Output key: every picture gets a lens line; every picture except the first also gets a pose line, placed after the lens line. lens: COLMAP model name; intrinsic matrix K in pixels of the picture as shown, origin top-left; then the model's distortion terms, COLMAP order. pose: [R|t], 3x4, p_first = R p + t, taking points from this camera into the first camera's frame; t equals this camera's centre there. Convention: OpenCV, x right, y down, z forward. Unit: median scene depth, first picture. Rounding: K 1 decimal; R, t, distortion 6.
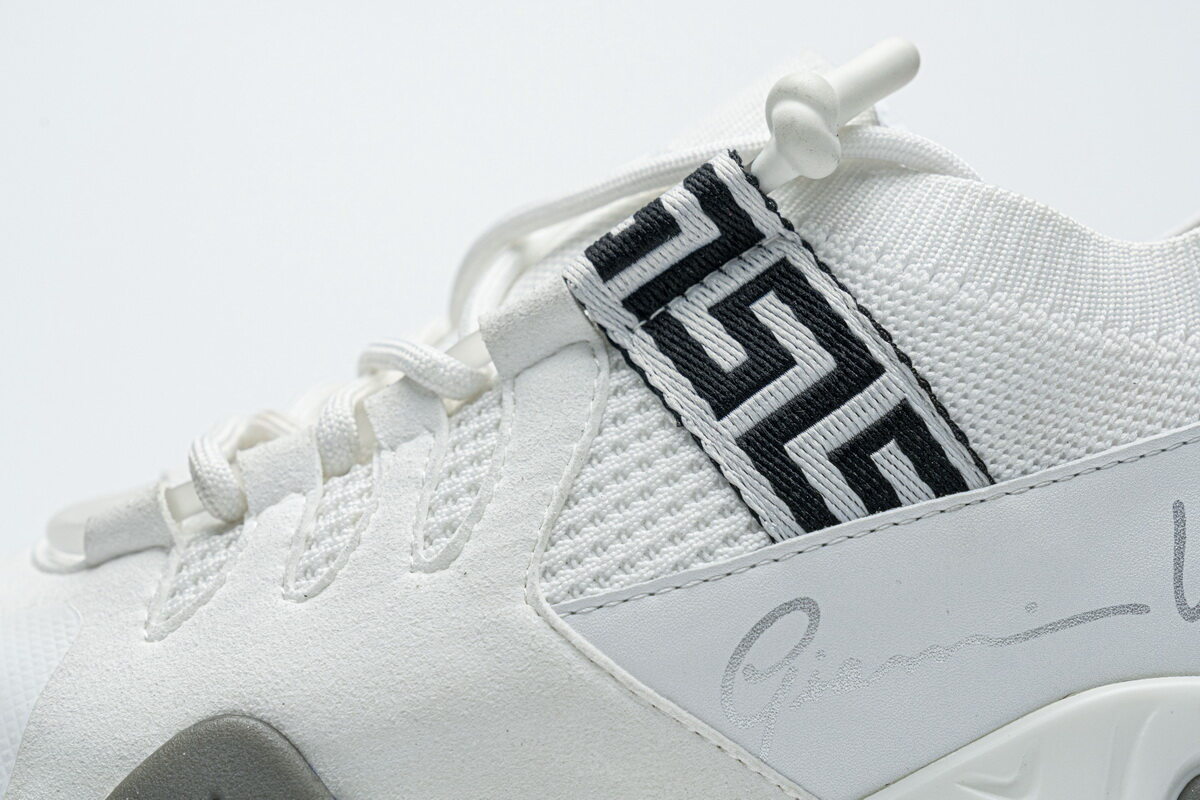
lens RADIAL K [[2361.4, 0, 601.8], [0, 2361.4, 402.7], [0, 0, 1]] dist [0.020039, 0.000000]
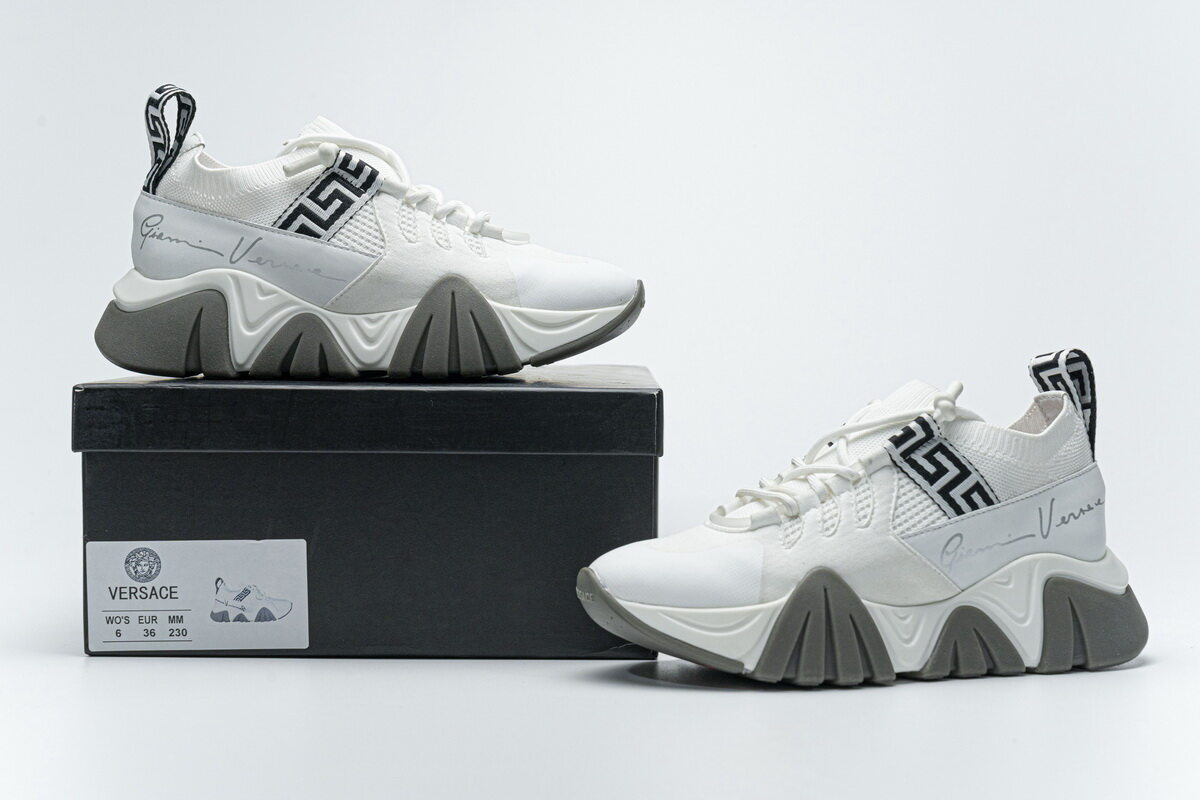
lens RADIAL K [[2037.5, 0, 599.9], [0, 2037.5, 399.0], [0, 0, 1]] dist [0.026161, 0.000000]
pose [[0.940067, 0.010046, 0.340842, -1.532139], [0.005446, 0.998996, -0.044463, 0.009513], [-0.340946, 0.043654, 0.939069, -1.836304]]
